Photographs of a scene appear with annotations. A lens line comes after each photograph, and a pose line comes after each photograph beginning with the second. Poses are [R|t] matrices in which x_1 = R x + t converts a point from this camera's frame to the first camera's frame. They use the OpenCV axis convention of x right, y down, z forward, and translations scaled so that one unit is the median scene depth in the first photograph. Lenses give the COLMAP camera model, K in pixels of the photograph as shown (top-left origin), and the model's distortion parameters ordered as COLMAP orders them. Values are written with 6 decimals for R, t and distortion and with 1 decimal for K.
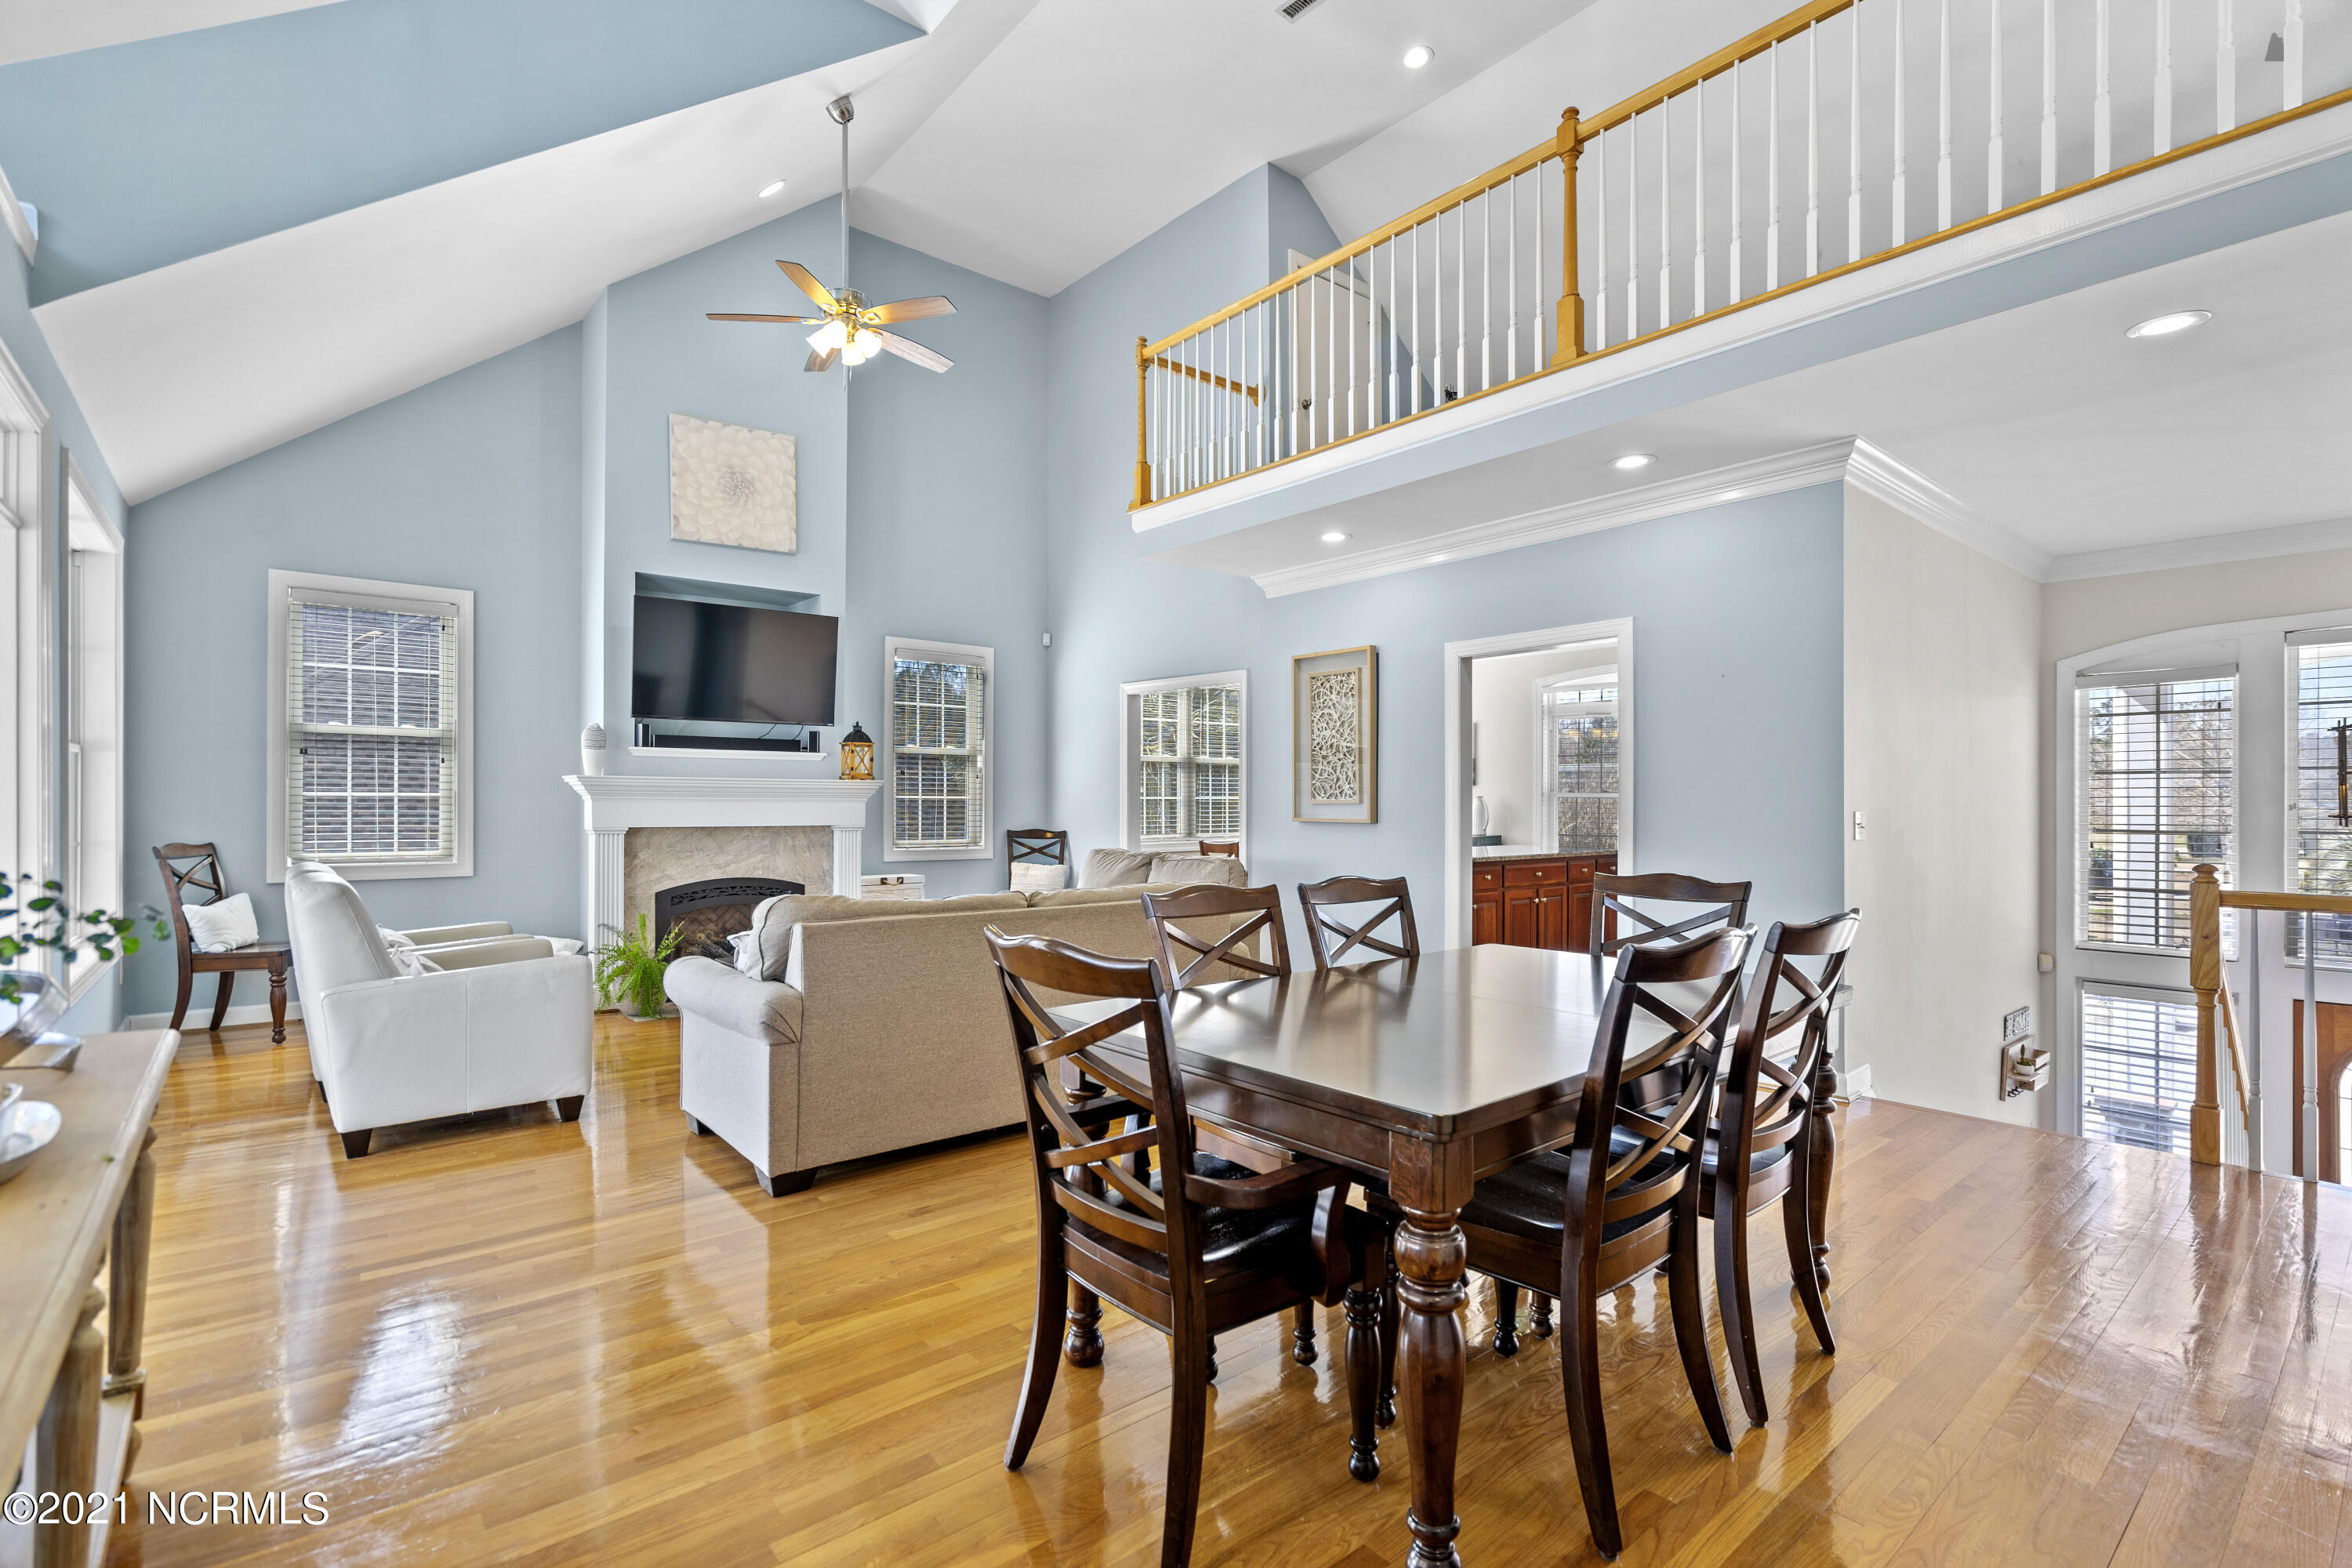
lens RADIAL K [[1071.7, 0, 1181.5], [0, 1071.7, 799.4], [0, 0, 1]] dist [-0.008504, 0.000683]
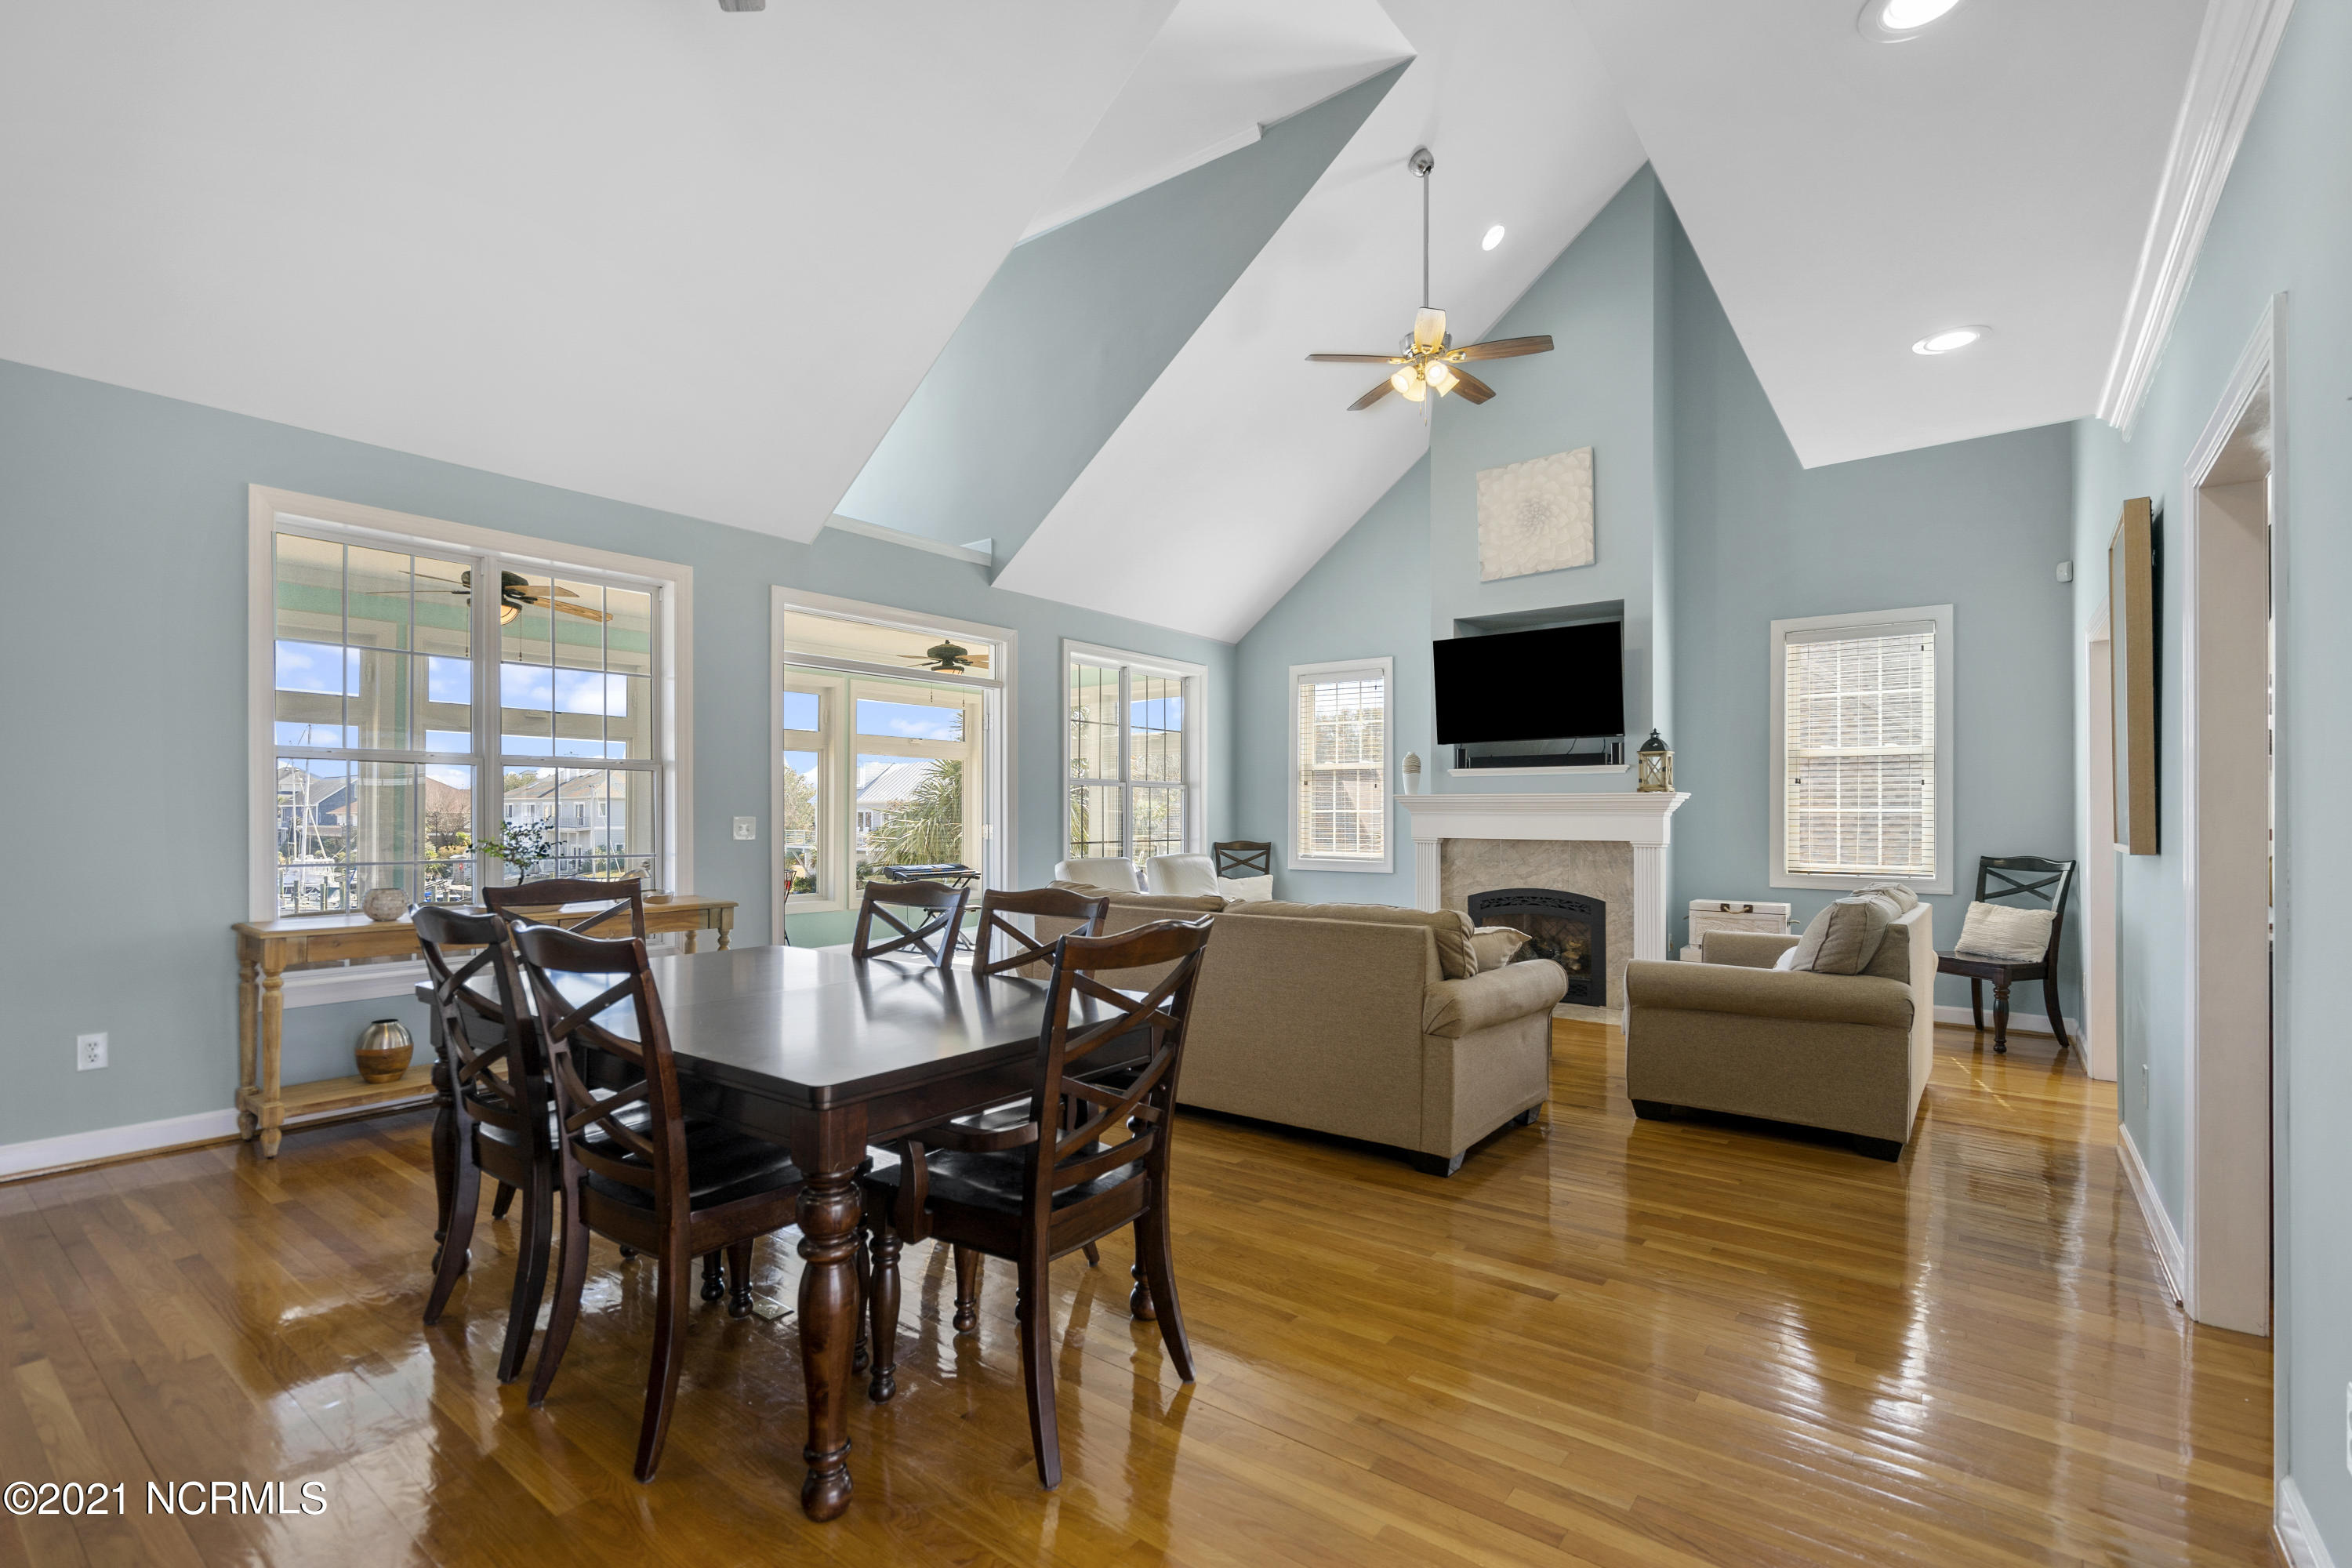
lens RADIAL K [[1071.7, 0, 1182.7], [0, 1071.7, 814.9], [0, 0, 1]] dist [-0.008504, 0.000683]
pose [[0.208784, -0.002273, -0.977959, 0.536484], [0.001278, 0.999997, -0.002051, 0.002694], [0.977961, -0.000822, 0.208786, 0.437409]]
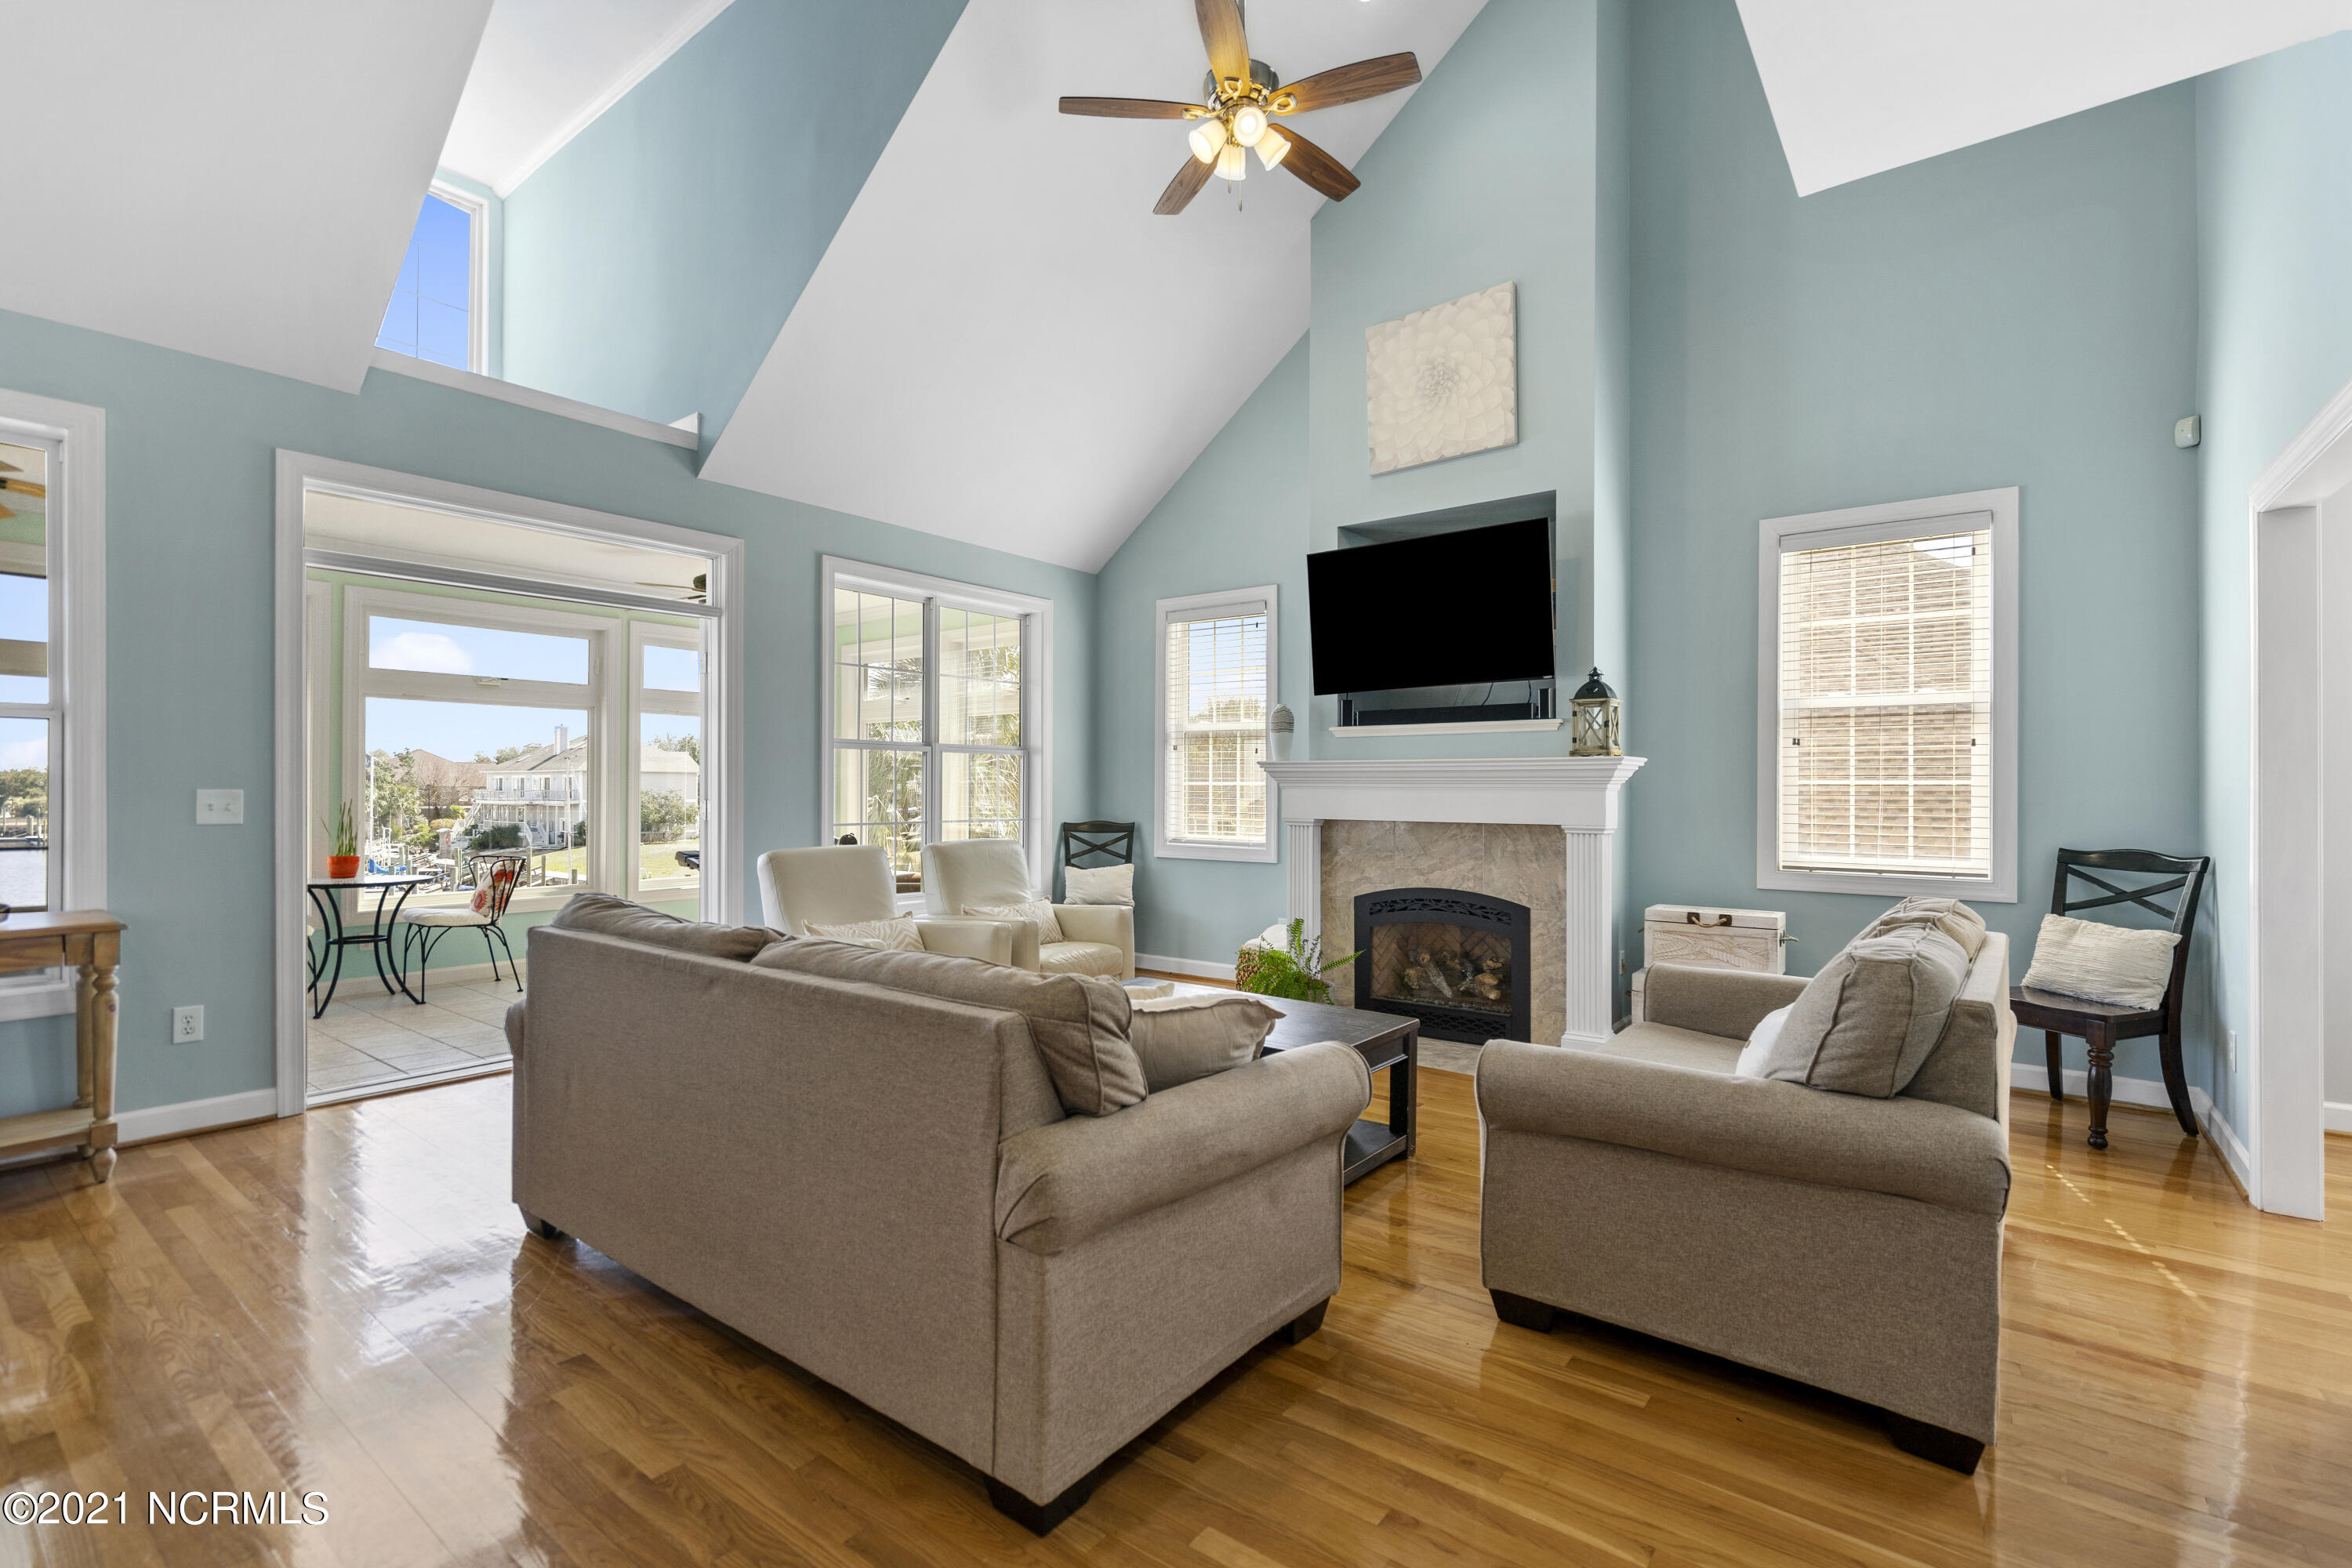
lens RADIAL K [[1071.7, 0, 1183.1], [0, 1071.7, 792.3], [0, 0, 1]] dist [-0.008504, 0.000683]
pose [[0.201921, 0.001253, -0.979401, 0.303238], [0.000038, 0.999999, 0.001287, 0.002855], [0.979402, -0.000297, 0.201921, 0.656455]]
